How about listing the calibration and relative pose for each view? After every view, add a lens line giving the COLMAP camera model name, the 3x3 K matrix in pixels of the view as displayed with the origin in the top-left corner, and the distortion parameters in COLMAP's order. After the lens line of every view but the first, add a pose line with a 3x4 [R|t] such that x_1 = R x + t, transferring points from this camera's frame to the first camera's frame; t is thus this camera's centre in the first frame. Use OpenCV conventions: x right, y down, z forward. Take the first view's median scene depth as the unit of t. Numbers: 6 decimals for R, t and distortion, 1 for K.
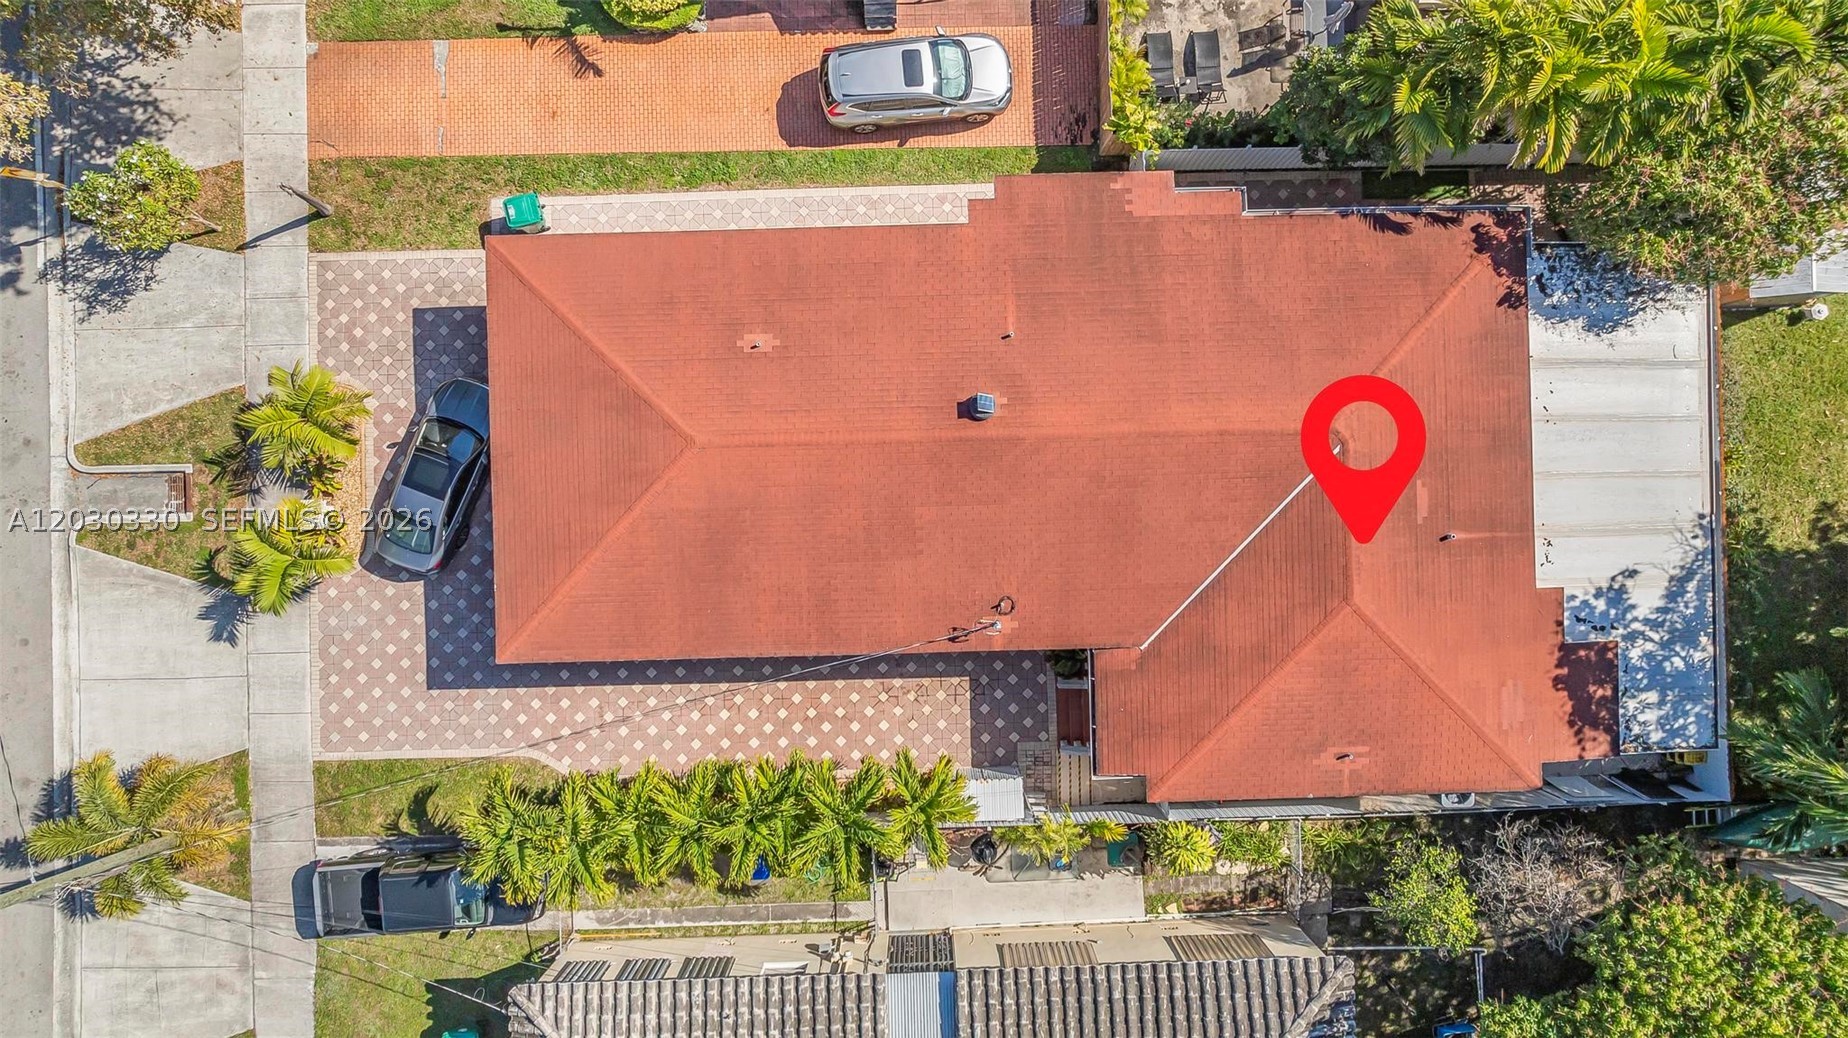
lens RADIAL K [[1312.1, 0, 924.0], [0, 1312.1, 519.0], [0, 0, 1]] dist [0.001988, -0.000807]
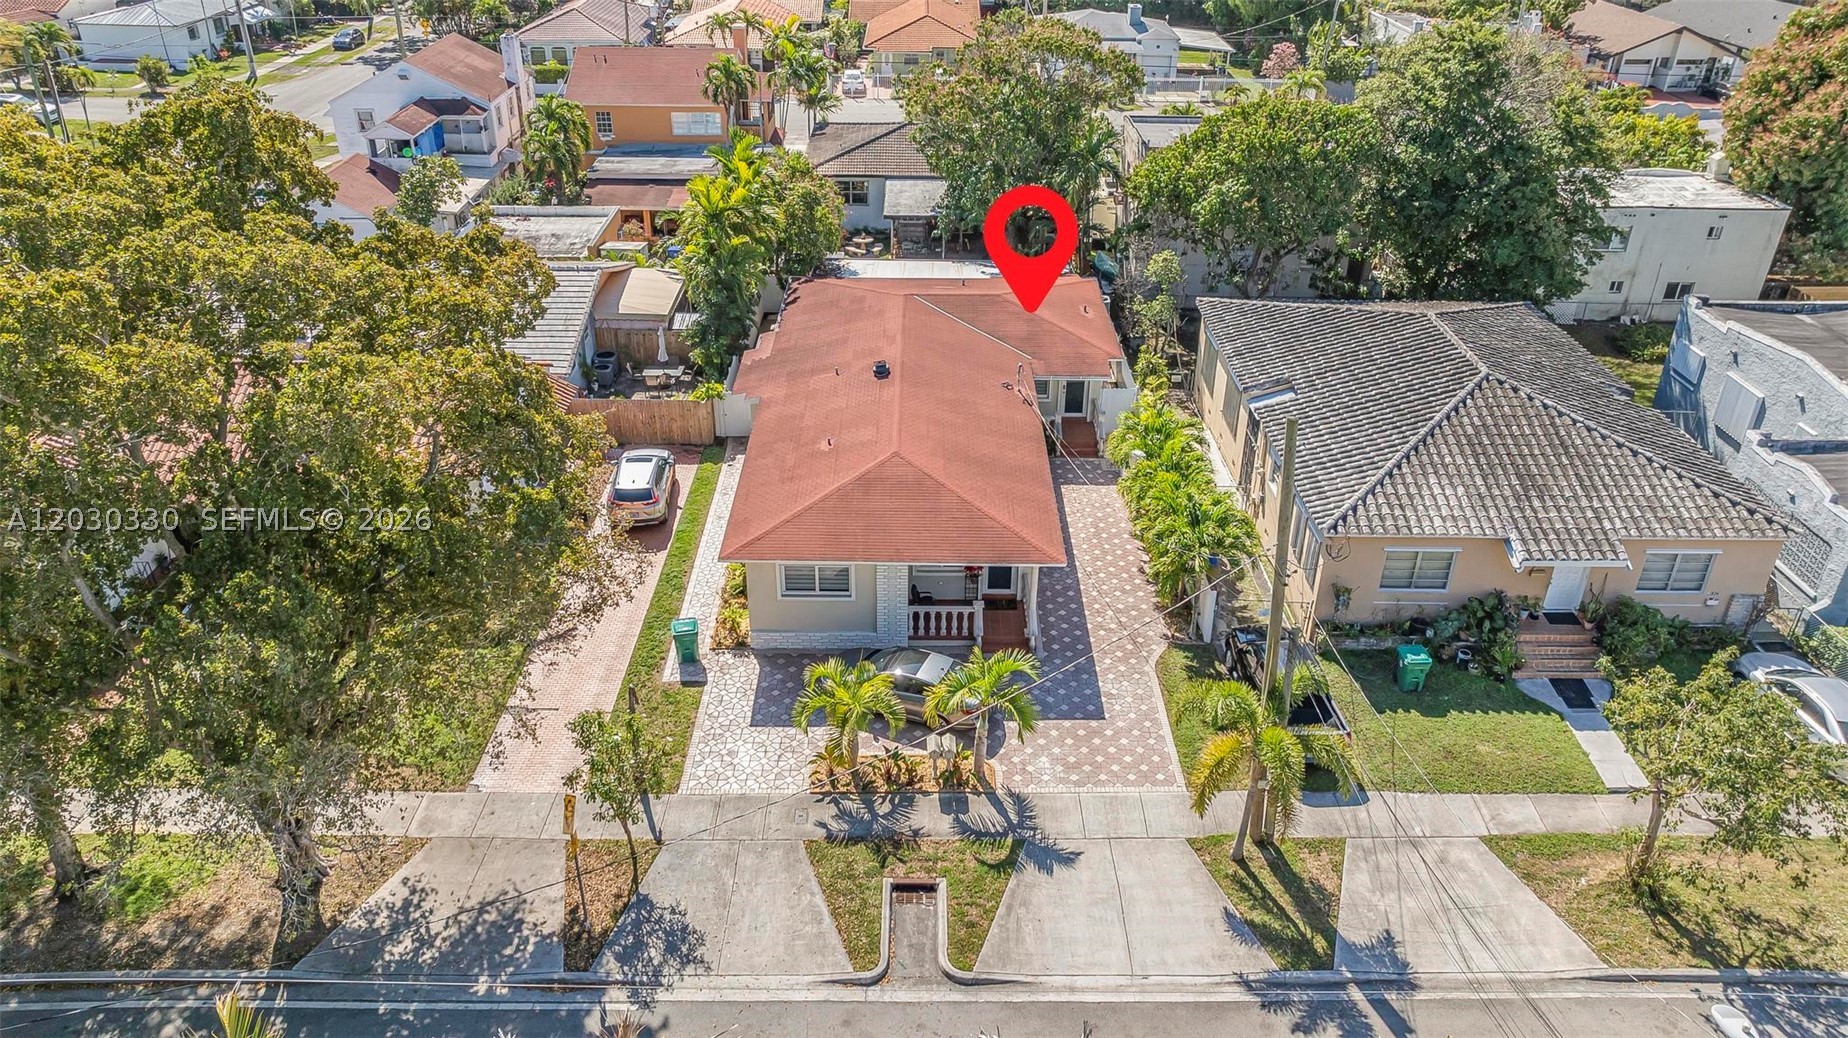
lens RADIAL K [[1312.1, 0, 924.0], [0, 1312.1, 519.0], [0, 0, 1]] dist [0.001988, -0.000807]
pose [[0.029332, -0.505976, 0.862049, -1.336552], [0.999566, 0.017064, -0.023995, 0.005363], [-0.002569, 0.862379, 0.506257, 0.343990]]
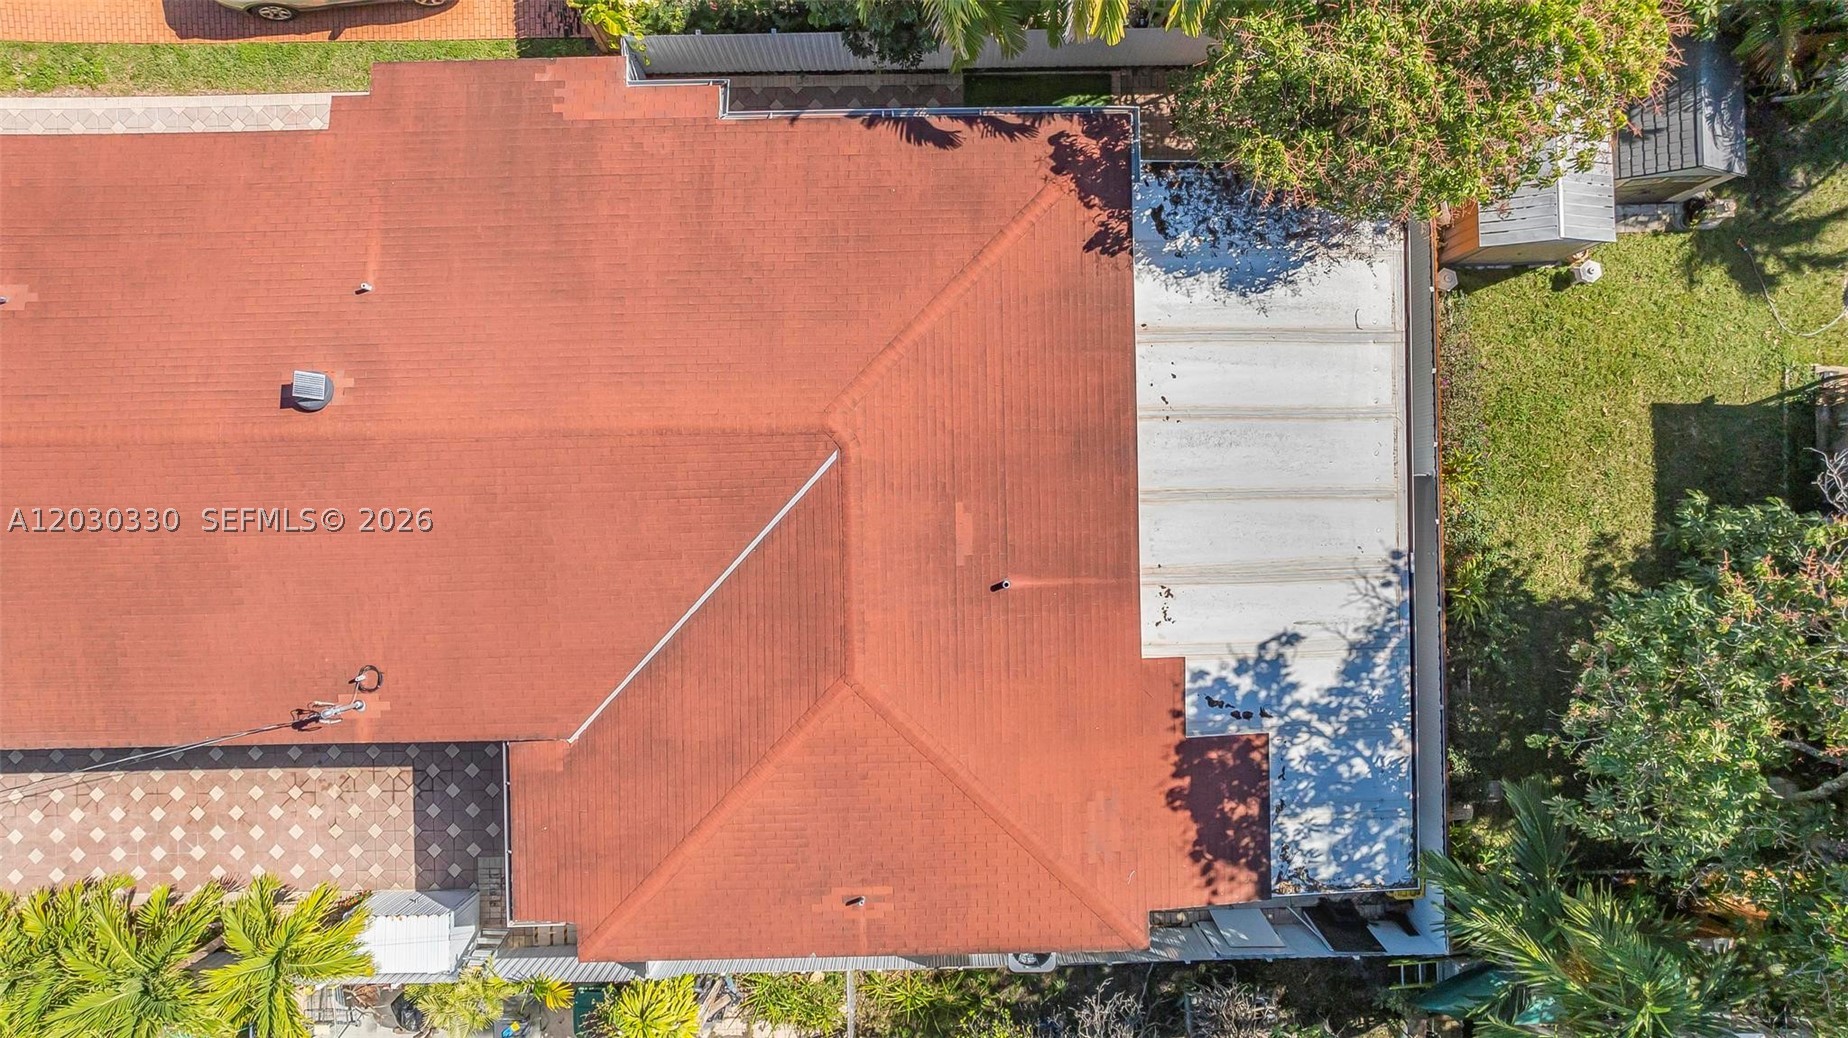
lens RADIAL K [[1290.9, 0, 924.0], [0, 1290.9, 519.0], [0, 0, 1]] dist [0.004395, -0.001061]
pose [[0.999874, 0.006462, -0.014516, 0.360651], [-0.006500, 0.999976, -0.002527, -0.018460], [0.014499, 0.002621, 0.999891, 0.316692]]
